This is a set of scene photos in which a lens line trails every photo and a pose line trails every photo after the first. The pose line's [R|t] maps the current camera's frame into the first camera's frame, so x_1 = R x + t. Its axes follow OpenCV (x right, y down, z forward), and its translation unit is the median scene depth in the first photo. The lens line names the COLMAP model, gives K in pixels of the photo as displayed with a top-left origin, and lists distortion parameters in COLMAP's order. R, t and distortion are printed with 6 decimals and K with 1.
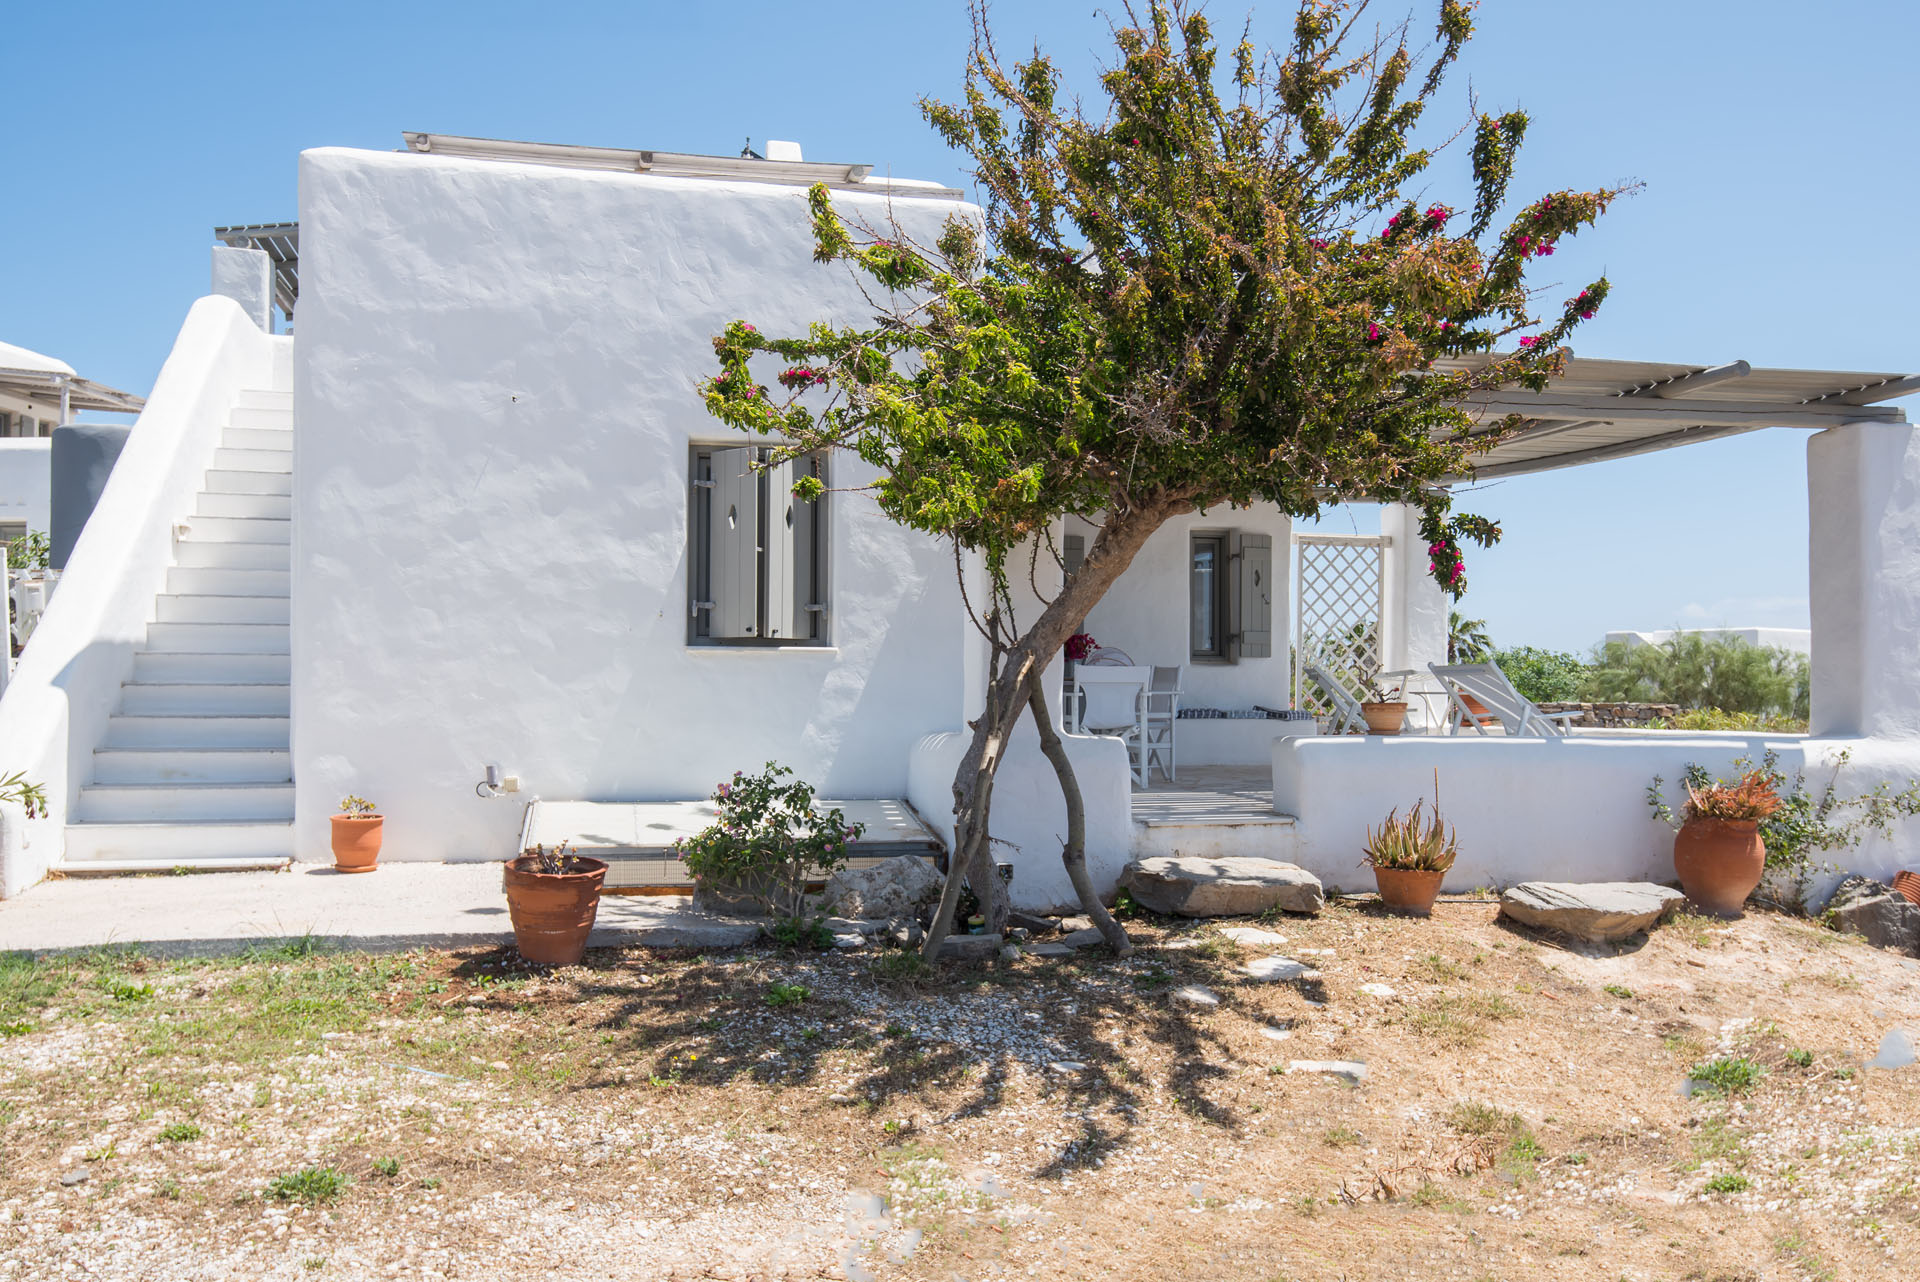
lens RADIAL K [[1580.9, 0, 966.2], [0, 1580.9, 639.3], [0, 0, 1]] dist [0.016500, -0.004382]
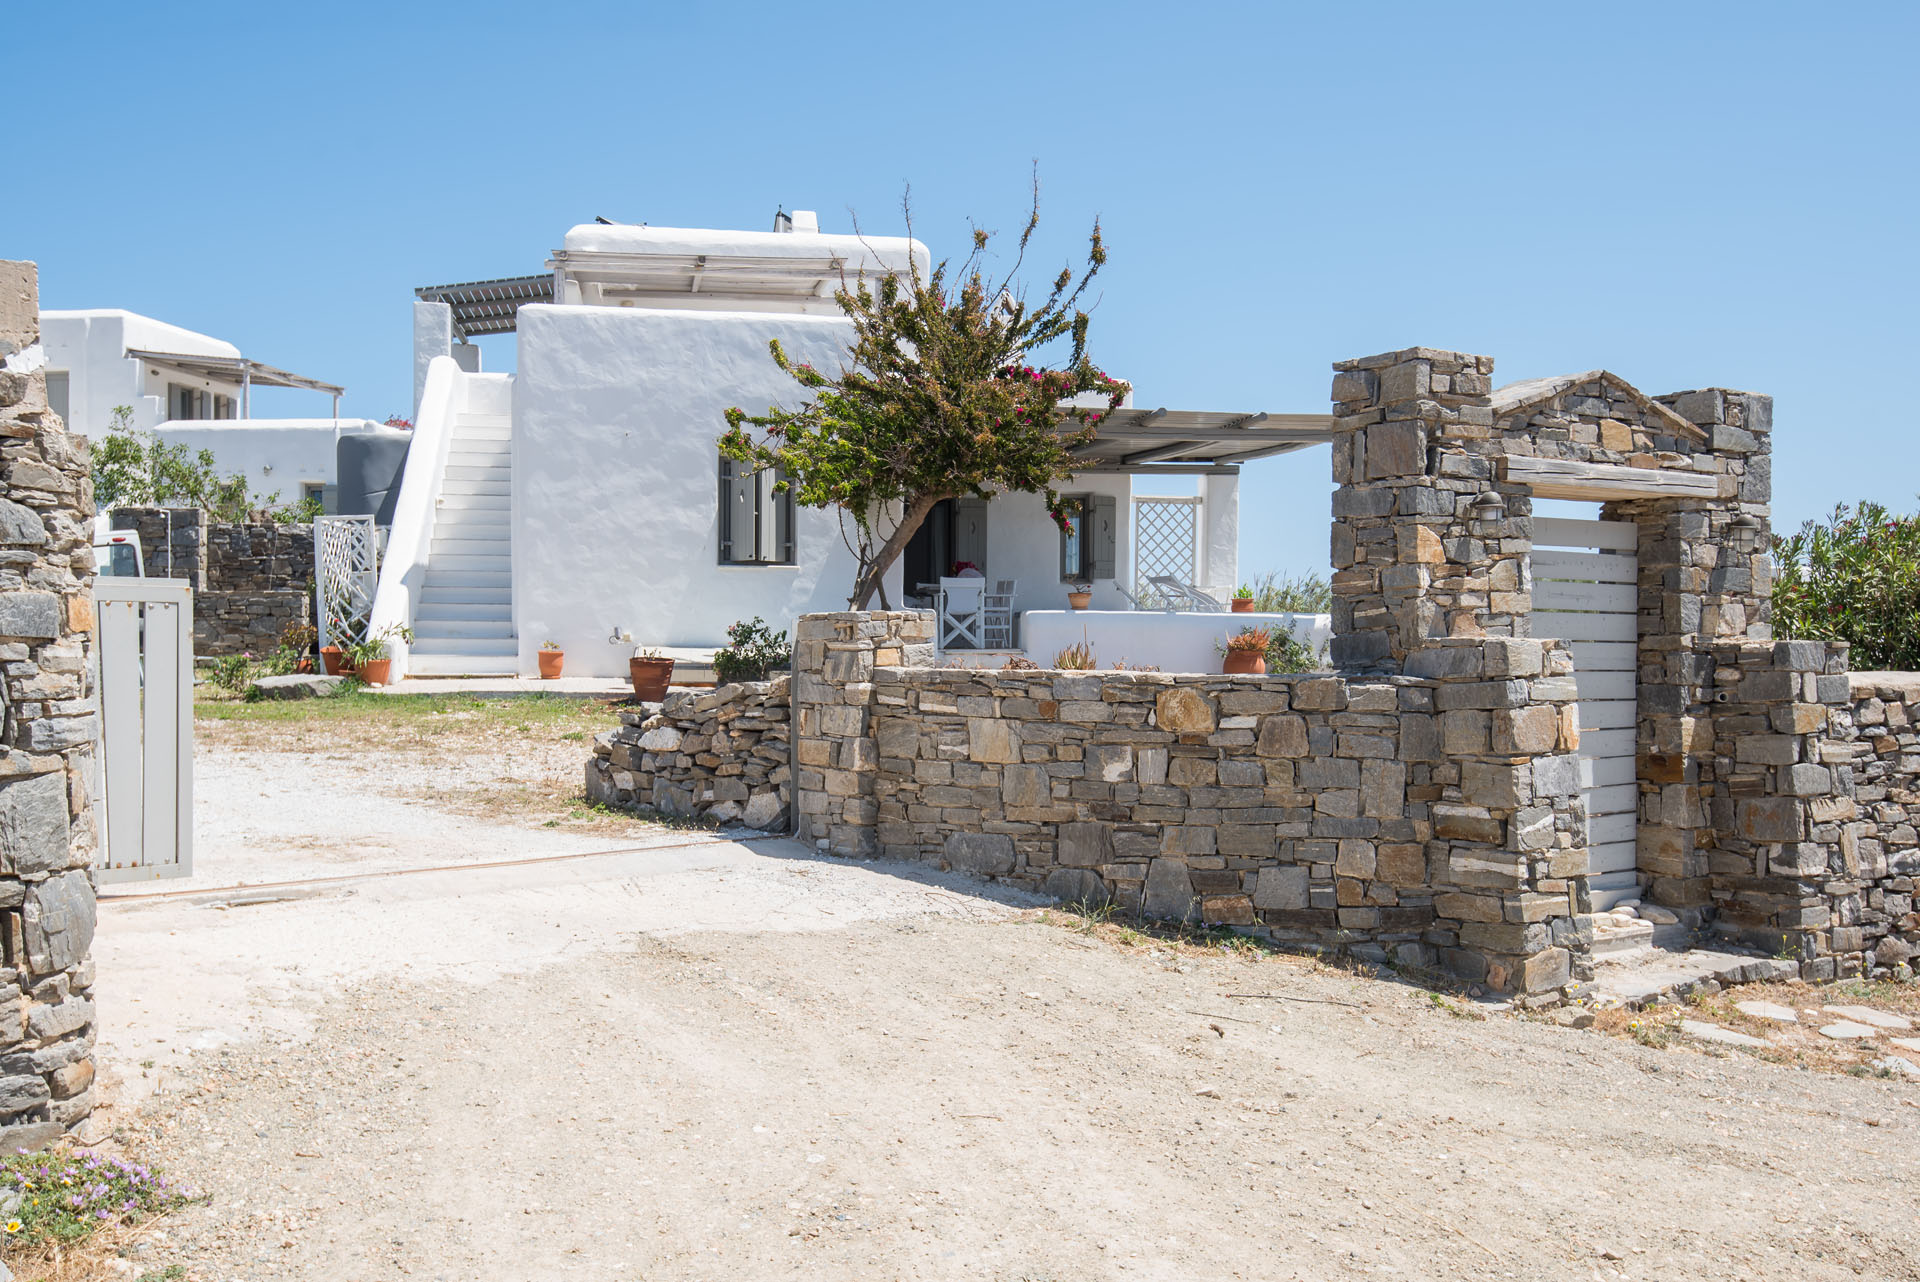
lens RADIAL K [[1740.0, 0, 956.8], [0, 1740.0, 642.2], [0, 0, 1]] dist [0.001274, 0.000000]
pose [[0.997477, 0.000829, -0.070988, 0.254278], [0.001363, 0.999524, 0.030823, 0.032874], [0.070979, -0.030842, 0.997001, -1.047521]]
